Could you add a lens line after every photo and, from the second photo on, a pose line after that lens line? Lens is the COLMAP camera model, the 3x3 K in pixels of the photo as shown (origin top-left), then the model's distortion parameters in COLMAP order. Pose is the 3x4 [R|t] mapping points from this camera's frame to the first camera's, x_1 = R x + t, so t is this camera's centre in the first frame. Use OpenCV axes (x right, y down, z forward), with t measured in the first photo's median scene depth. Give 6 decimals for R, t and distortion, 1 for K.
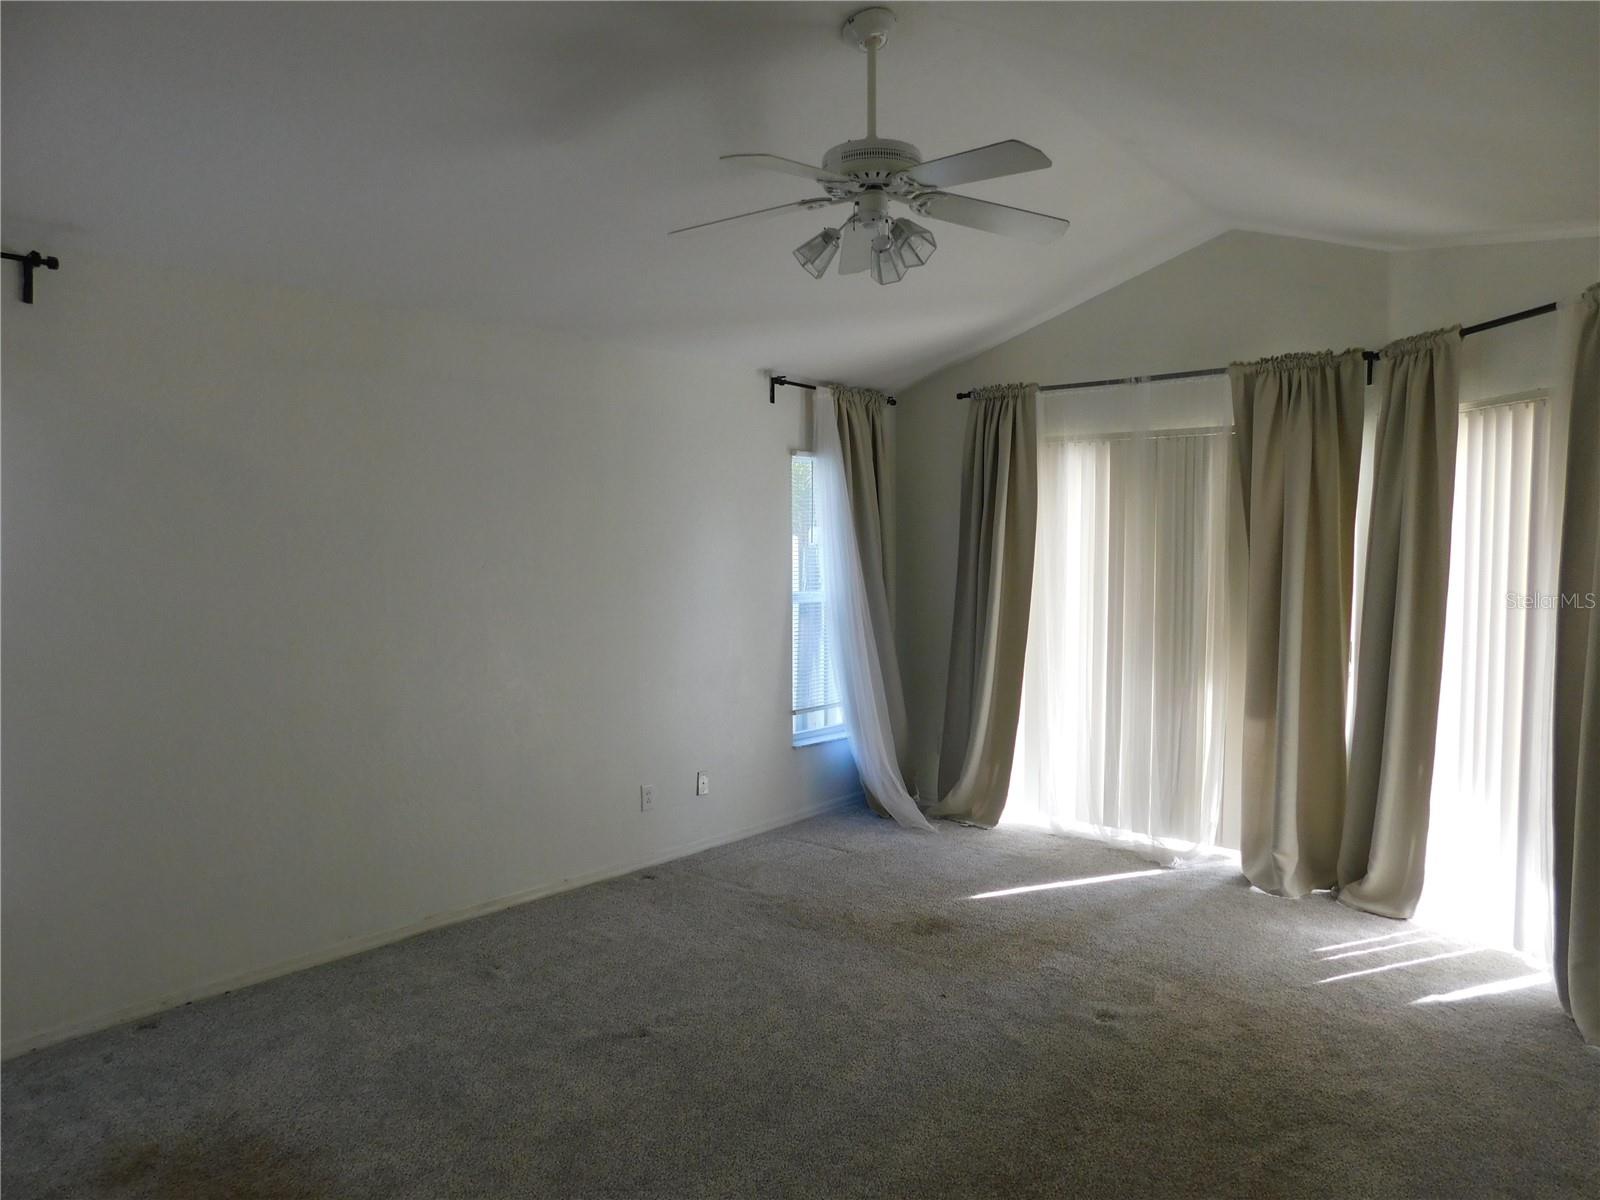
lens RADIAL K [[1071.5, 0, 800.0], [0, 1071.5, 600.0], [0, 0, 1]] dist [-0.070467, 0.067181]
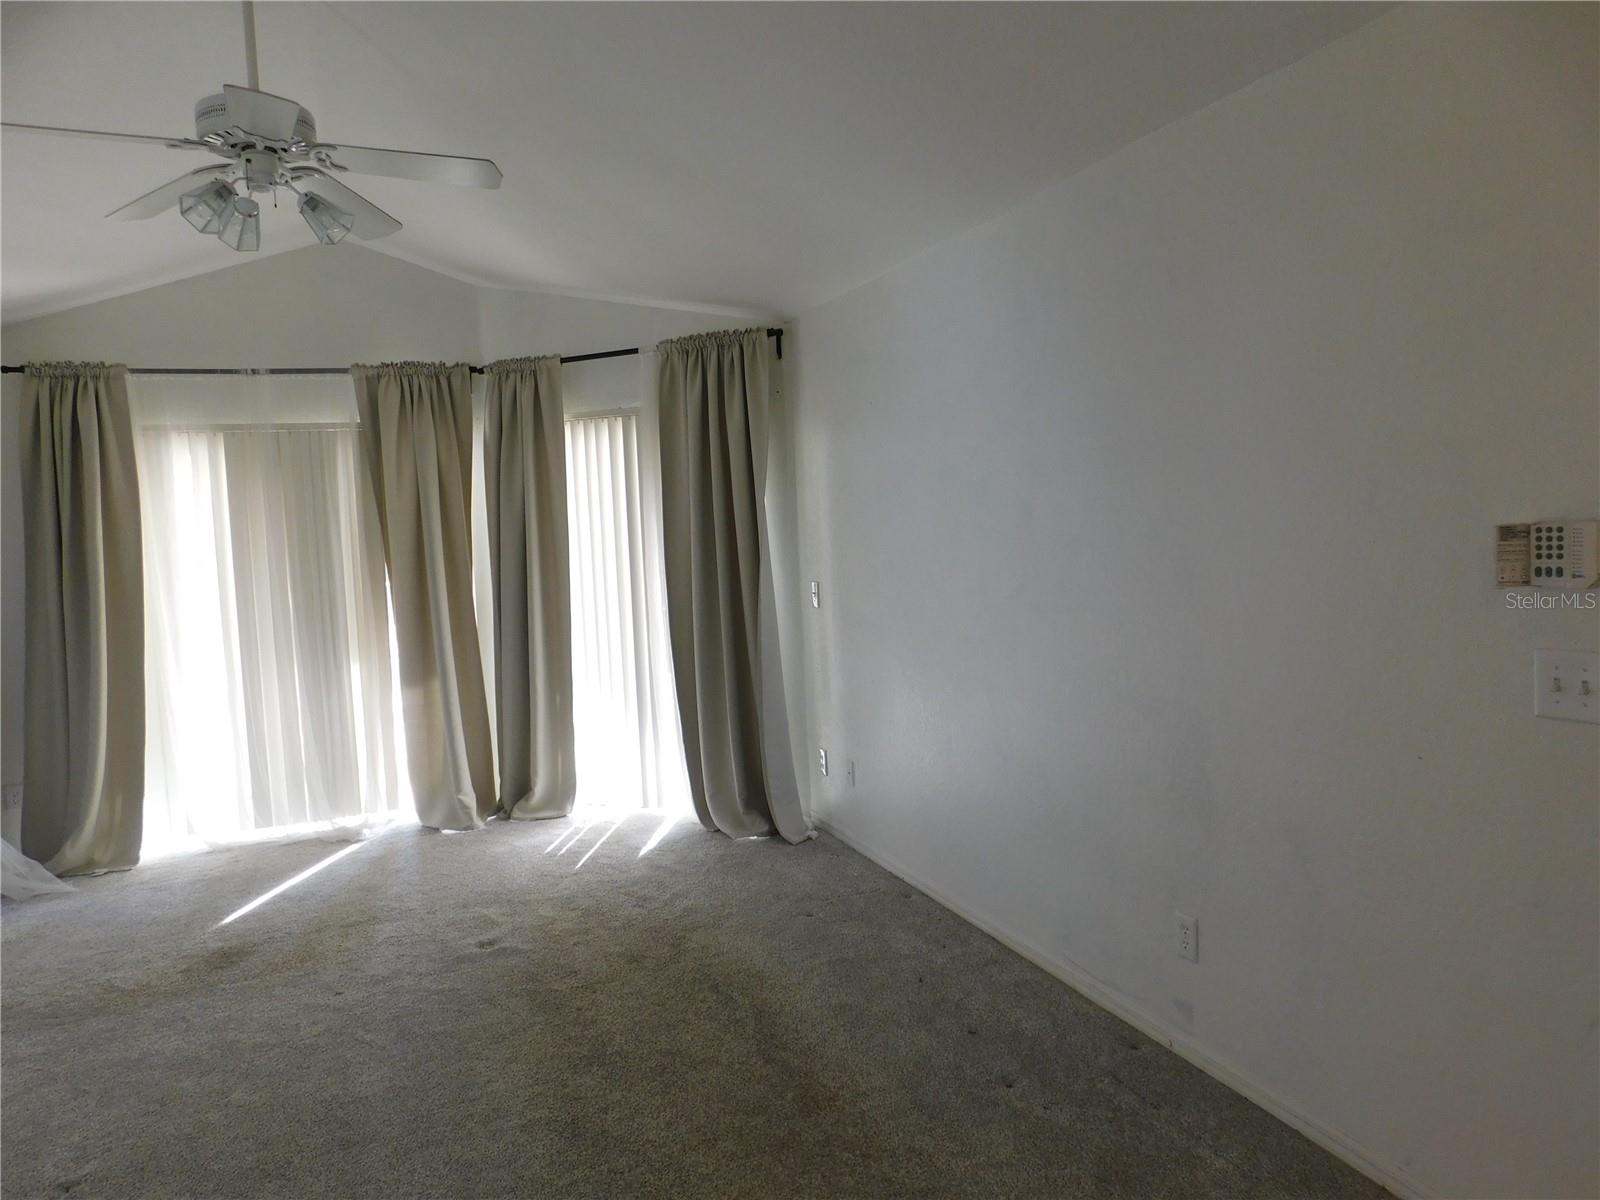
lens RADIAL K [[1071.5, 0, 800.0], [0, 1071.5, 600.0], [0, 0, 1]] dist [-0.070467, 0.067181]
pose [[0.460829, -0.091245, 0.882786, -0.394710], [0.094795, 0.994071, 0.053263, 0.000627], [-0.882412, 0.059139, 0.466746, 0.121107]]
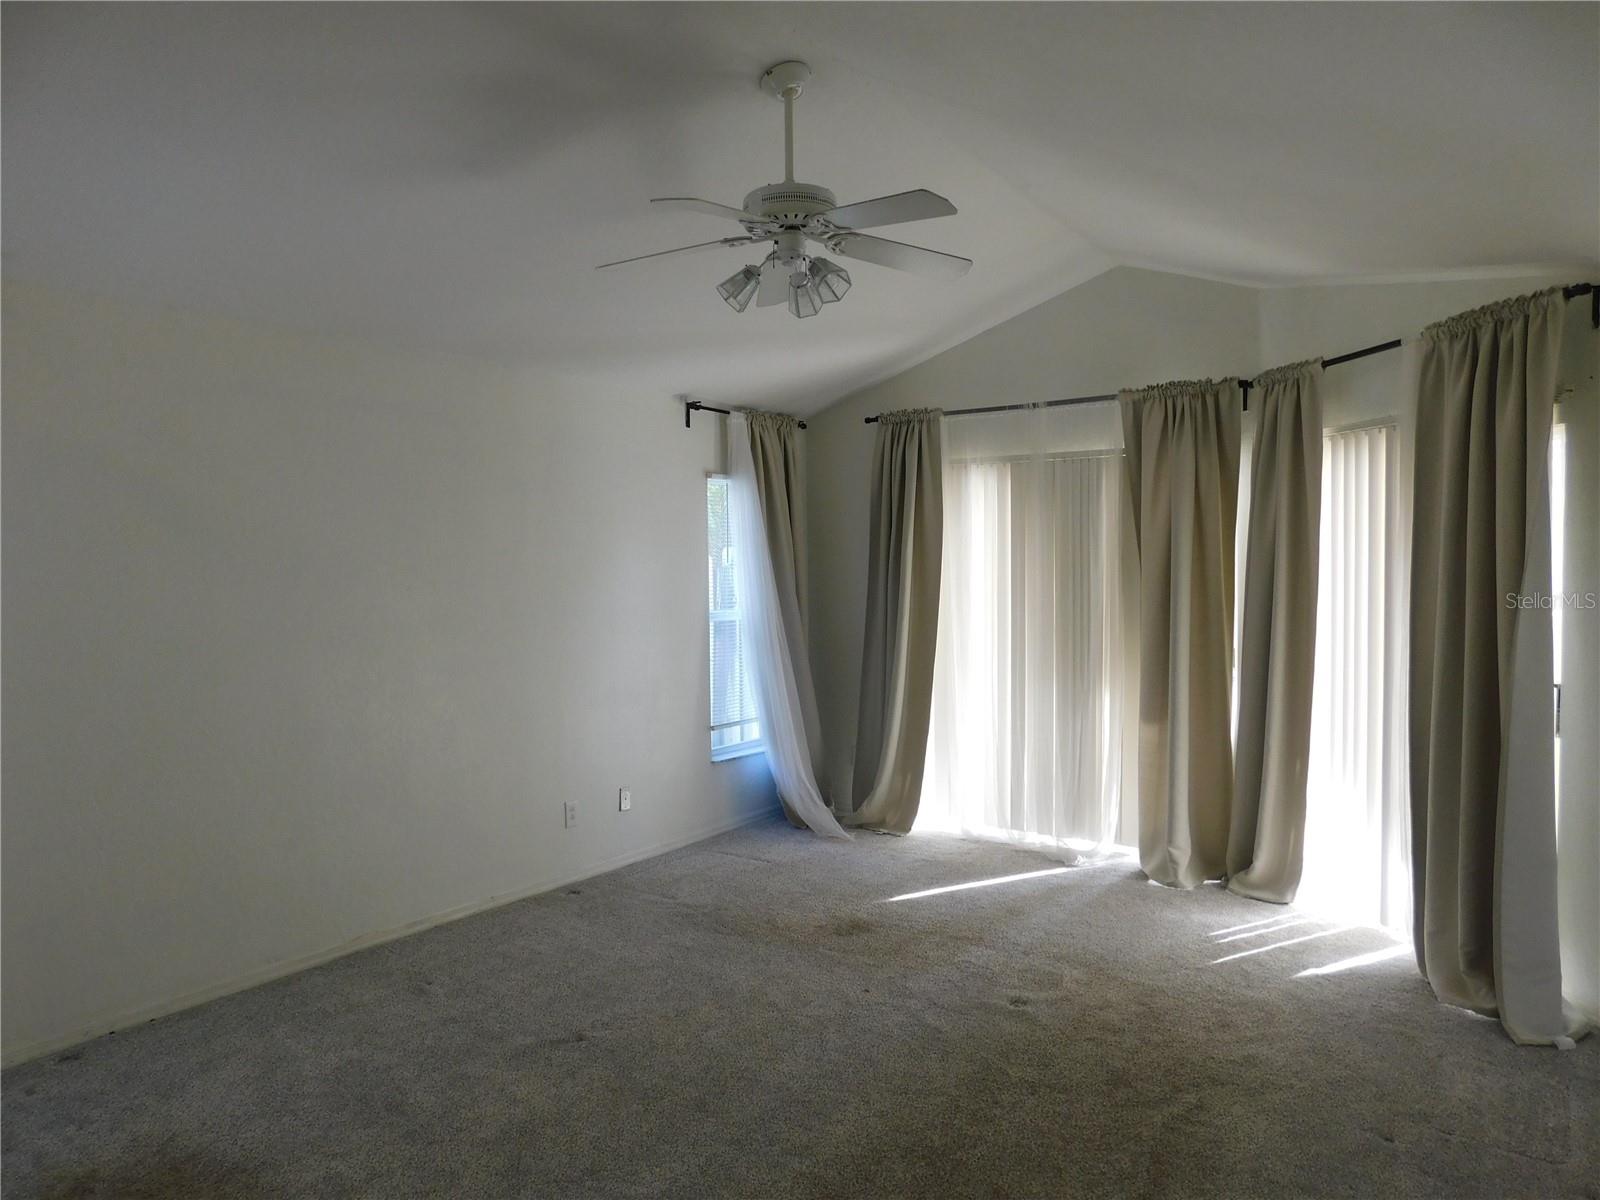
lens RADIAL K [[1071.5, 0, 800.0], [0, 1071.5, 600.0], [0, 0, 1]] dist [-0.070467, 0.067181]
pose [[0.995890, -0.013365, 0.089577, -0.015773], [0.015113, 0.999708, -0.018858, 0.003971], [-0.089299, 0.020134, 0.995801, -0.039844]]
